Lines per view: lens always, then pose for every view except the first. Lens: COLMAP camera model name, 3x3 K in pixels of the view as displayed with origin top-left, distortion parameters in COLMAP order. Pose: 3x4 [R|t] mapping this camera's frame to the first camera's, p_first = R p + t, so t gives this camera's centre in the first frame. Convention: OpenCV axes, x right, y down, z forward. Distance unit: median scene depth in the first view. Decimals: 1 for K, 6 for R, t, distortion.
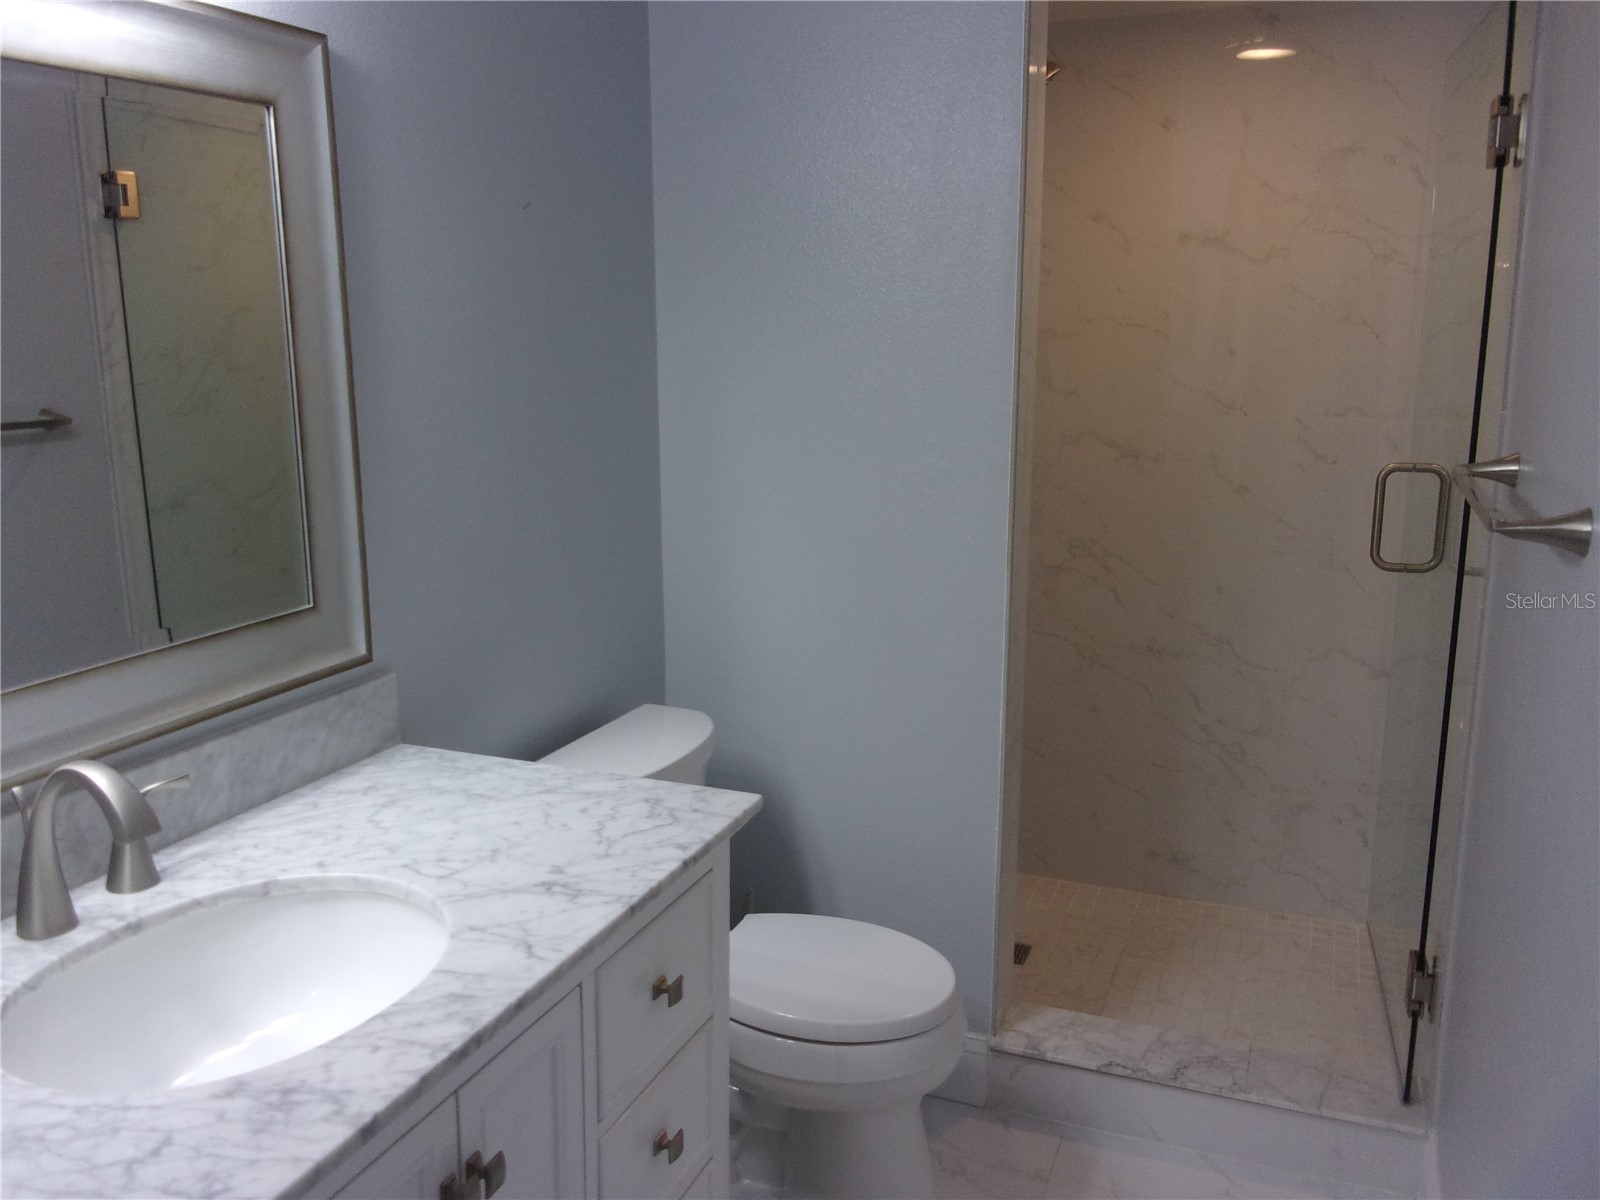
lens RADIAL K [[1334.0, 0, 800.0], [0, 1334.0, 600.0], [0, 0, 1]] dist [0.028927, -0.007435]
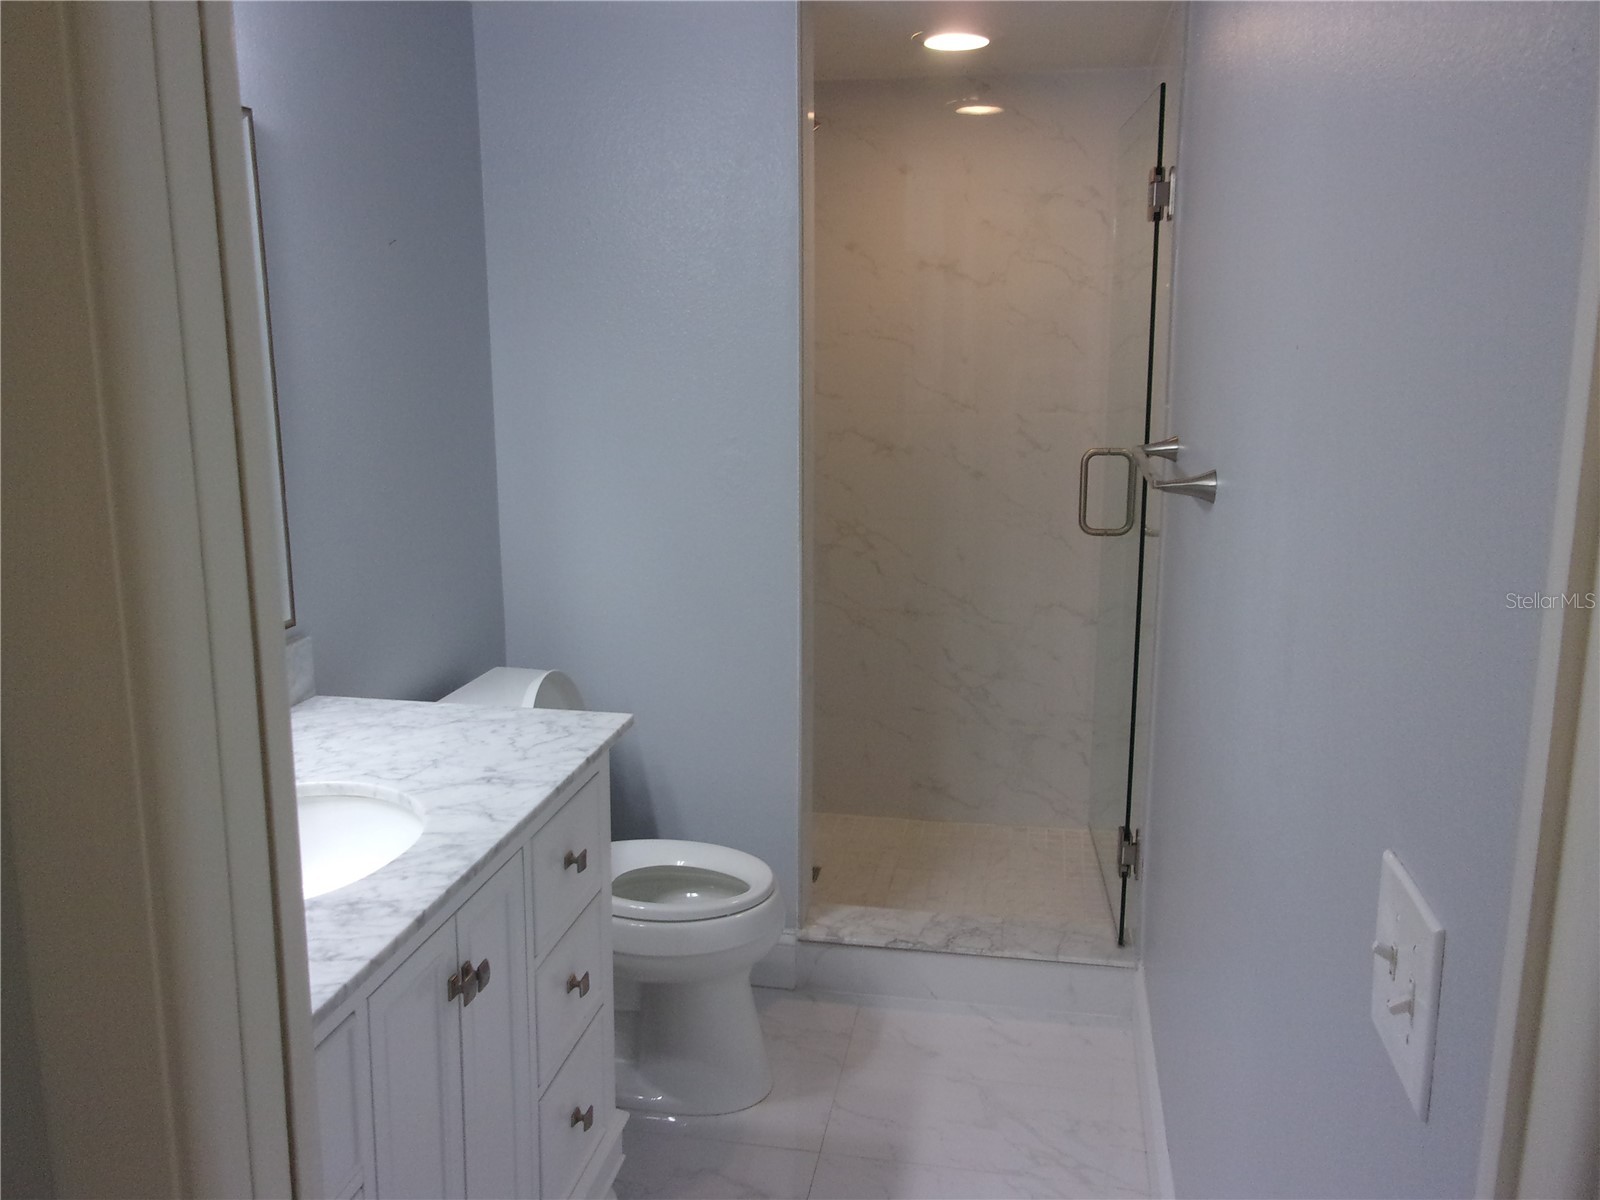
lens RADIAL K [[1367.3, 0, 775.7], [0, 1367.3, 600.5], [0, 0, 1]] dist [0.059891, -0.100313]
pose [[0.983297, -0.038577, 0.177874, -0.104863], [0.039749, 0.999205, -0.003031, 0.040584], [-0.177616, 0.010051, 0.984049, -0.263142]]
